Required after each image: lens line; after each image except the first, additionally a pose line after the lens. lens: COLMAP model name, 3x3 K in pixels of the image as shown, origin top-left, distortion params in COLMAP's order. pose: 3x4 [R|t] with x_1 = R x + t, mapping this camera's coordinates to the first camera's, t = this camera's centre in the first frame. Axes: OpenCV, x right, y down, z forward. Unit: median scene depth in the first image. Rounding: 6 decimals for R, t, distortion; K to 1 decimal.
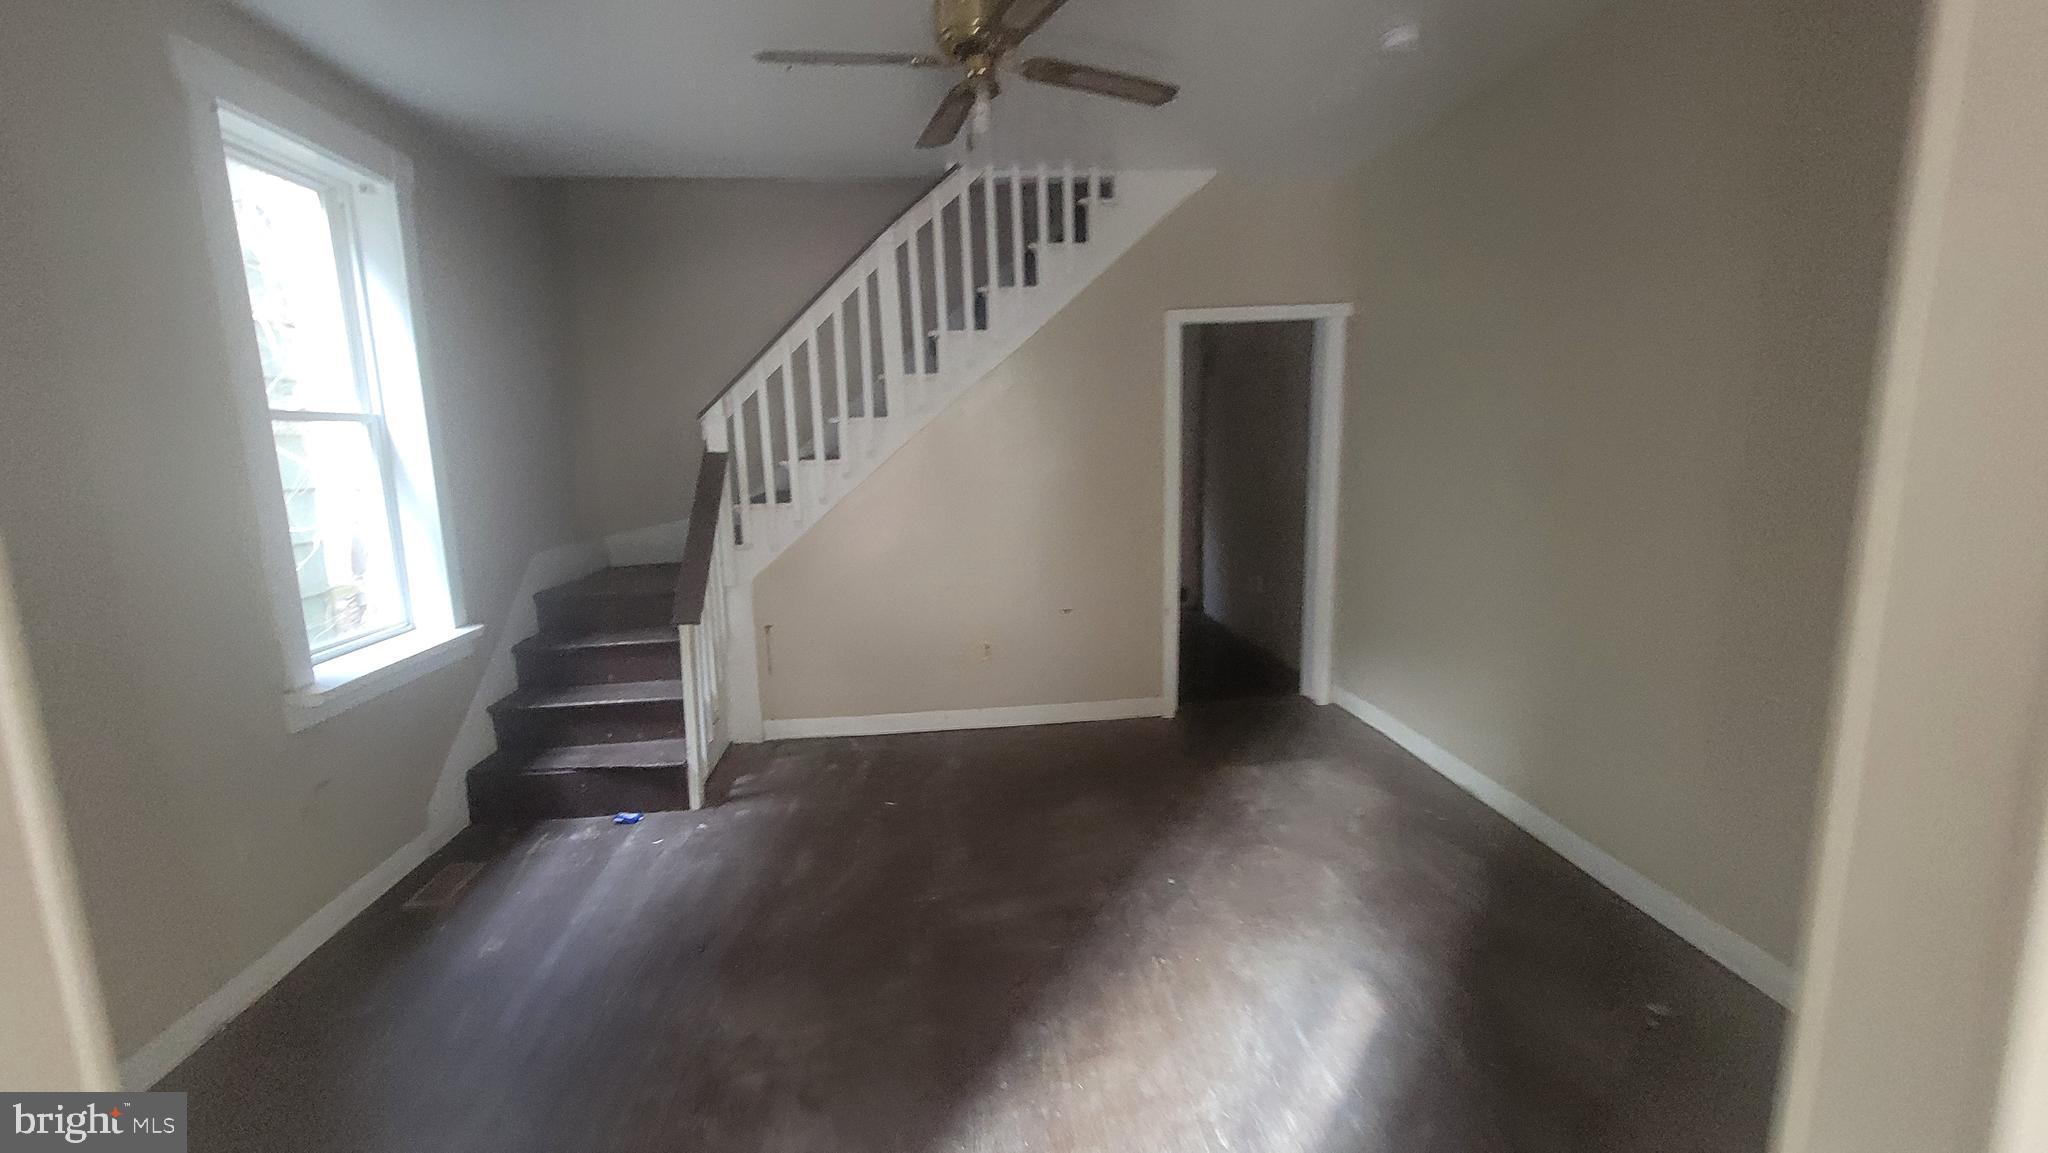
lens RADIAL K [[842.0, 0, 1020.6], [0, 842.0, 583.7], [0, 0, 1]] dist [-0.001894, 0.002127]
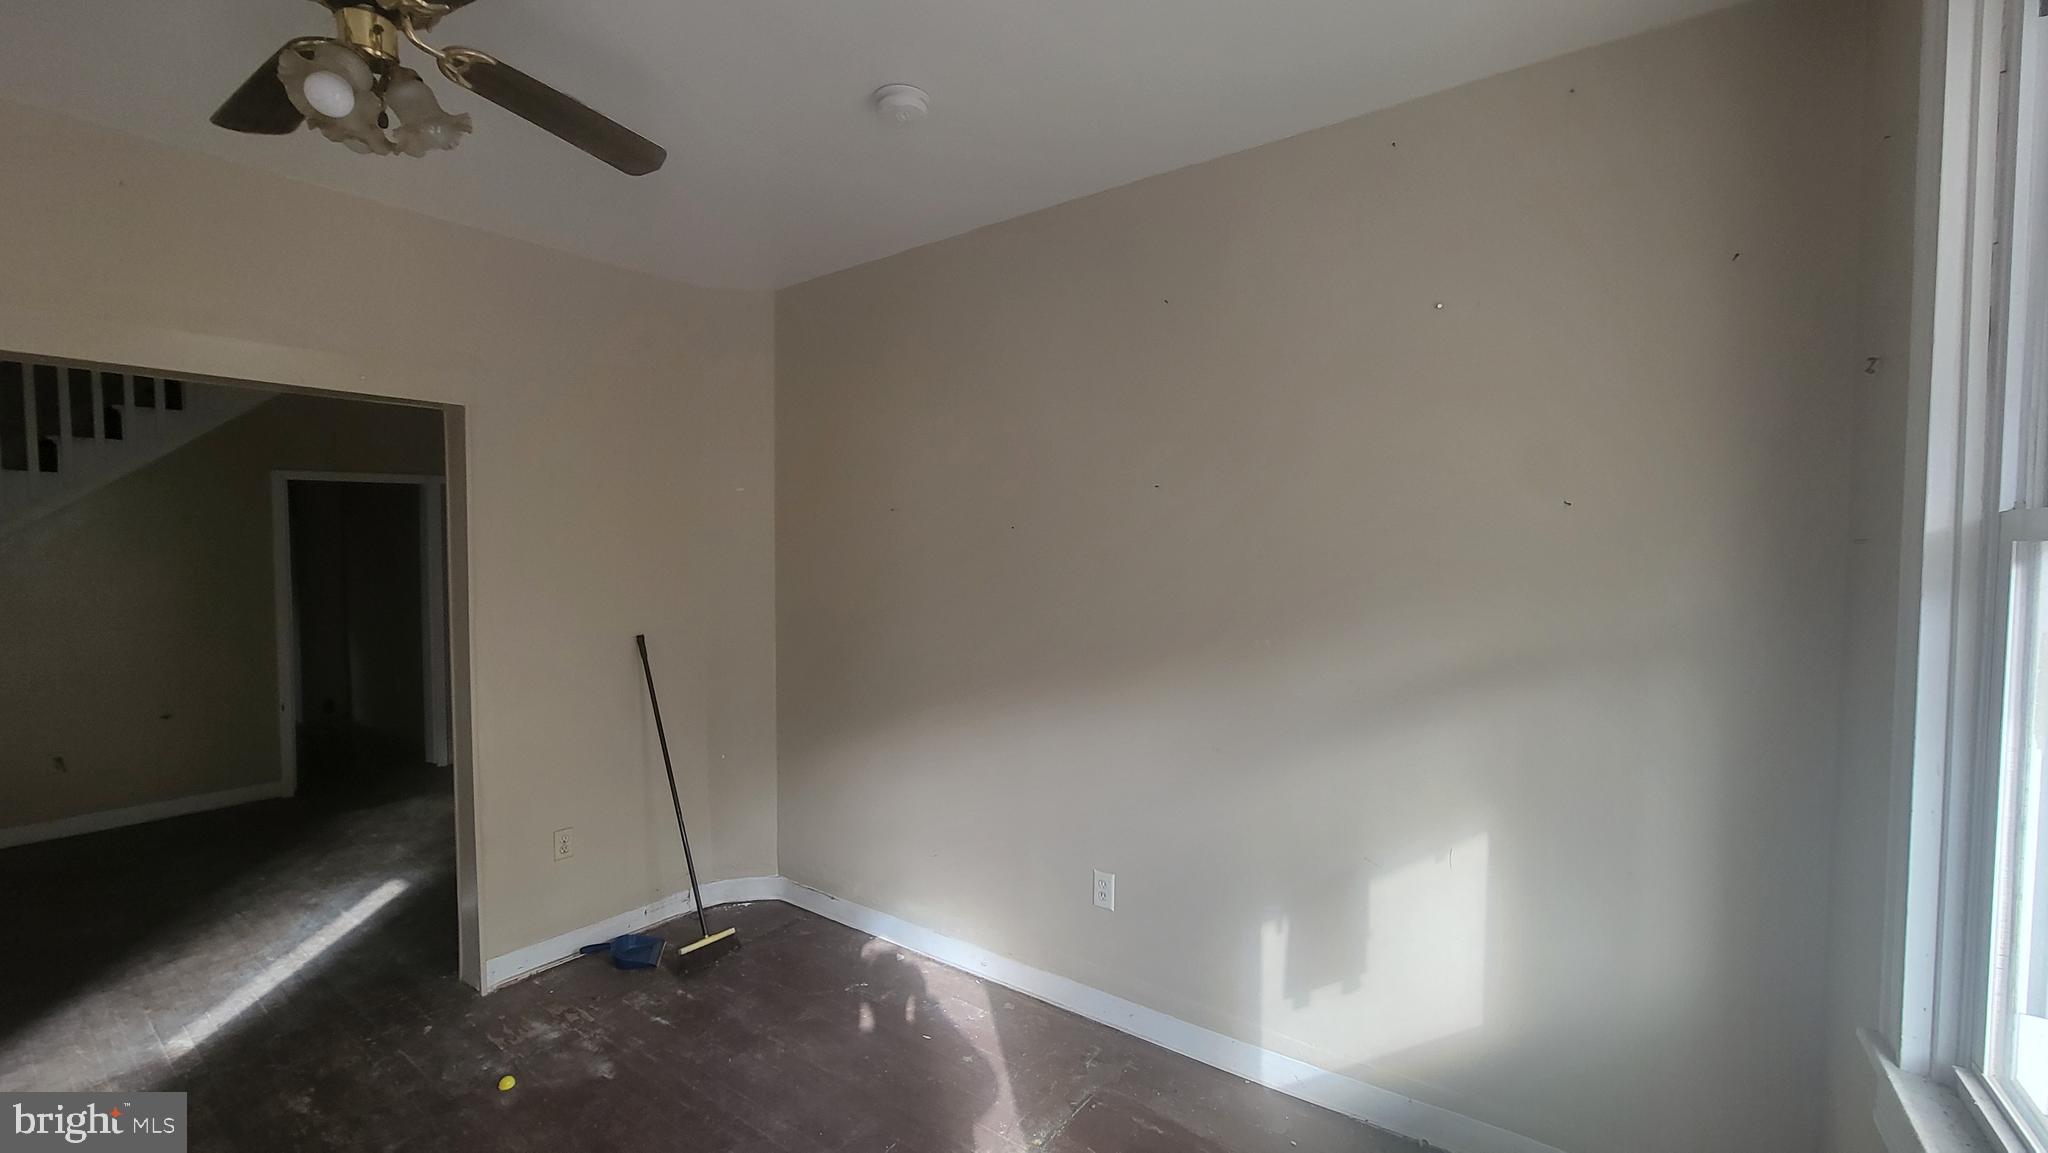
lens RADIAL K [[842.0, 0, 1028.9], [0, 842.0, 585.9], [0, 0, 1]] dist [-0.001894, 0.002127]
pose [[0.674200, -0.007087, 0.738515, 0.002557], [0.107170, 0.990309, -0.088334, 0.090485], [-0.730732, 0.138701, 0.668425, -0.701793]]
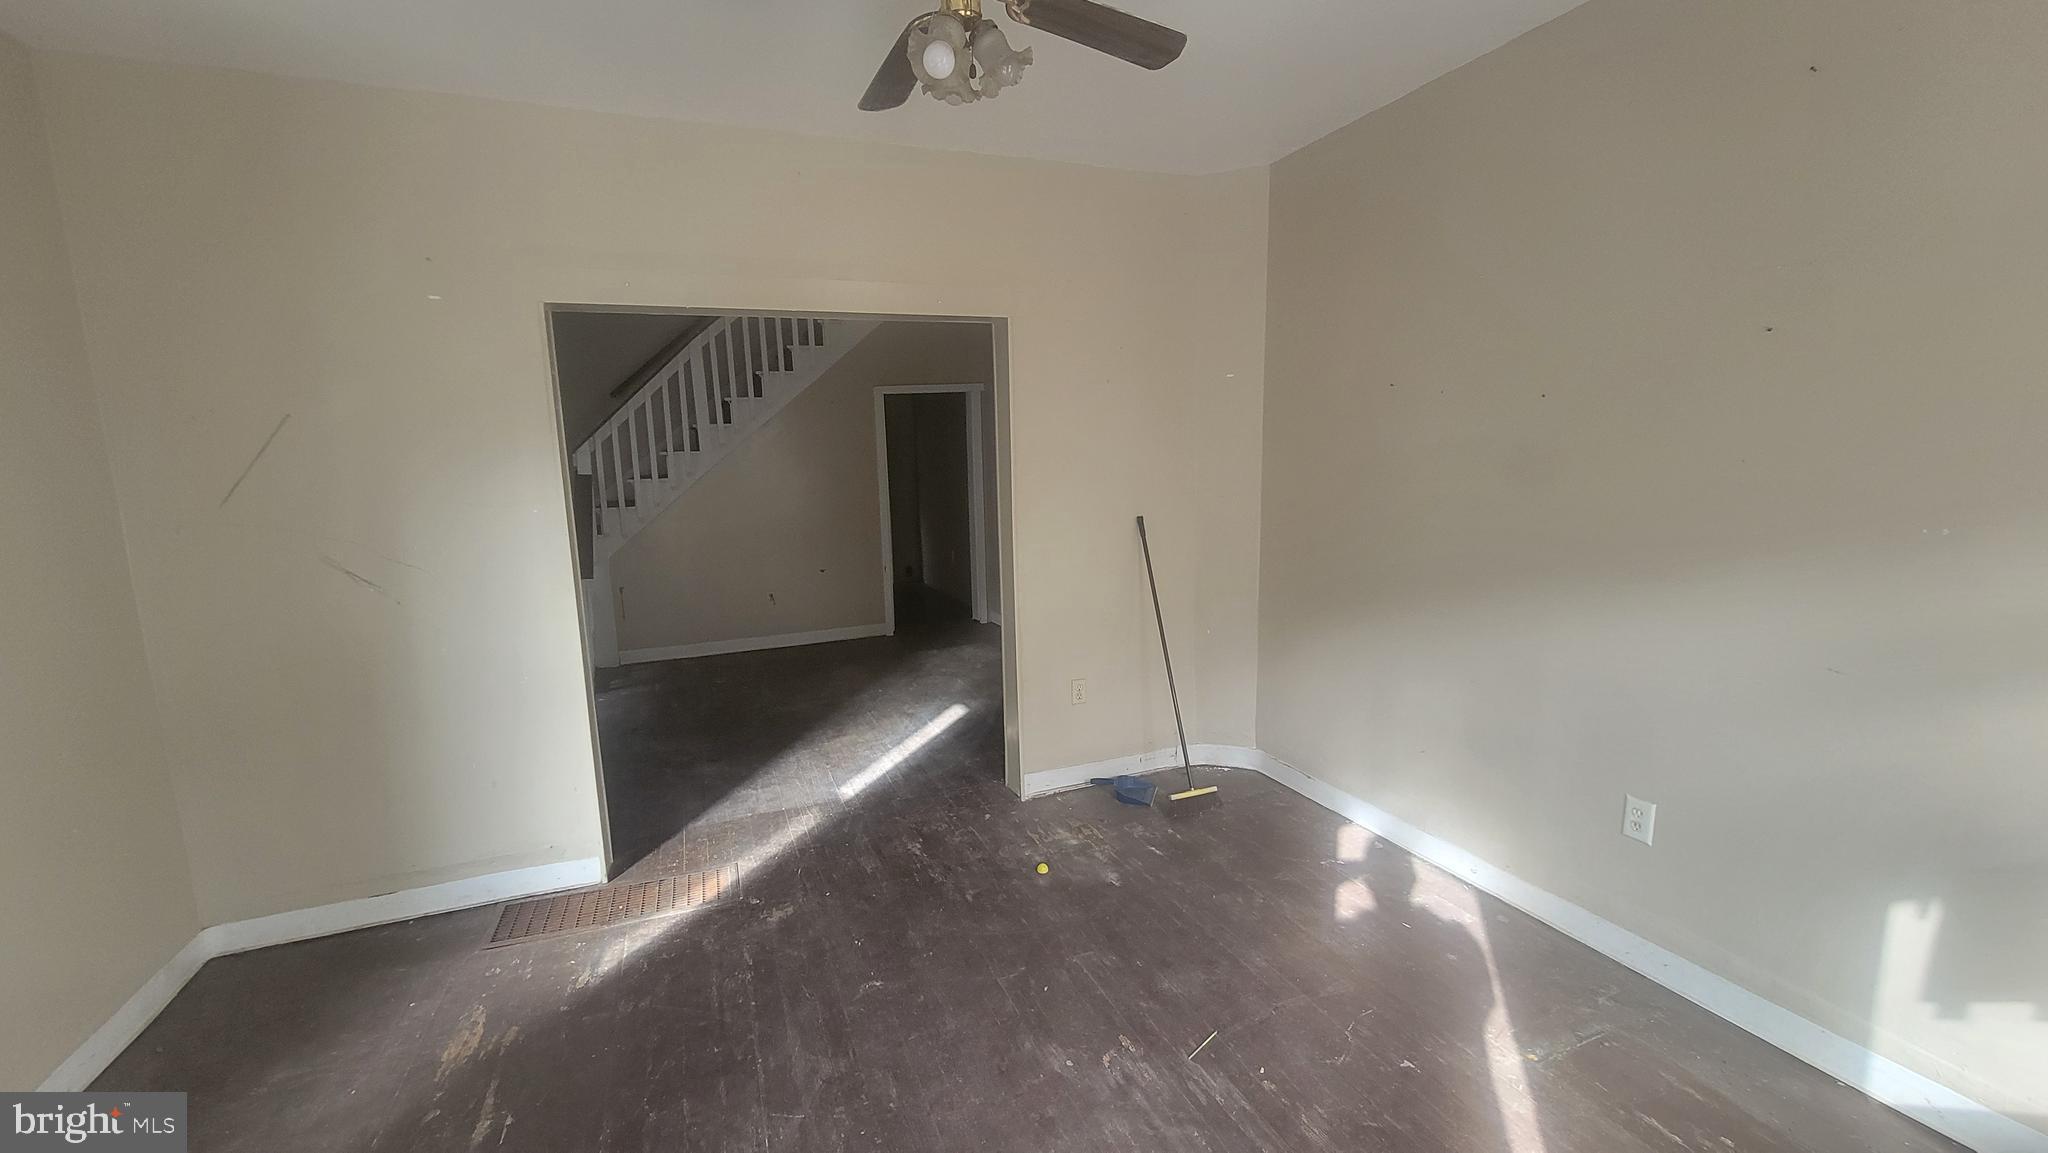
lens RADIAL K [[842.0, 0, 1023.4], [0, 842.0, 589.3], [0, 0, 1]] dist [-0.001894, 0.002127]
pose [[0.960089, -0.047228, 0.275678, -0.022295], [0.050015, 0.998744, -0.003084, 0.100140], [-0.275186, 0.016749, 0.961245, -0.705715]]
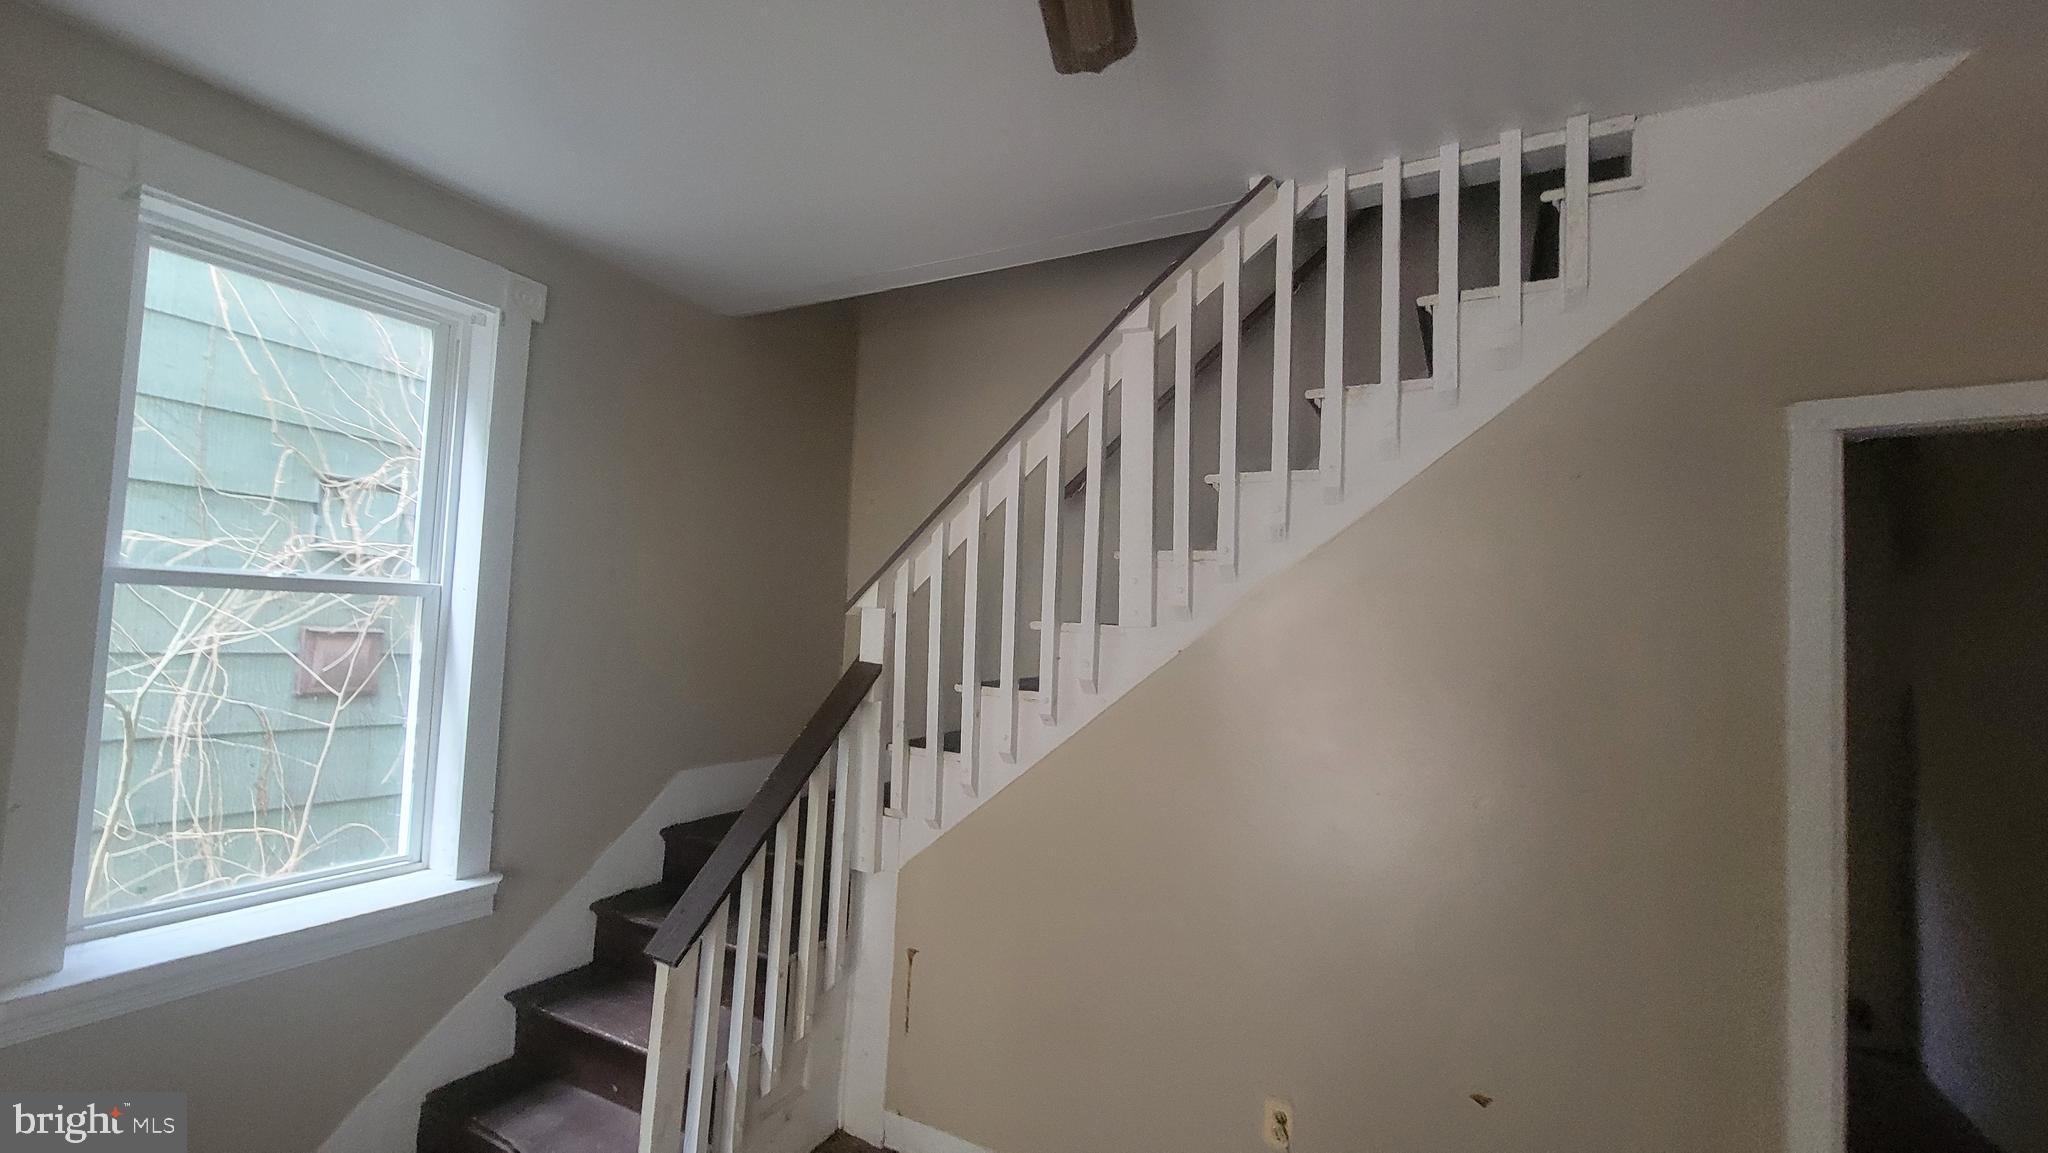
lens RADIAL K [[842.0, 0, 1009.2], [0, 842.0, 585.5], [0, 0, 1]] dist [-0.001894, 0.002127]
pose [[0.826465, 0.032130, -0.562071, 0.096618], [-0.157539, 0.971684, -0.176100, -0.116189], [0.540497, 0.234089, 0.808124, 0.514041]]
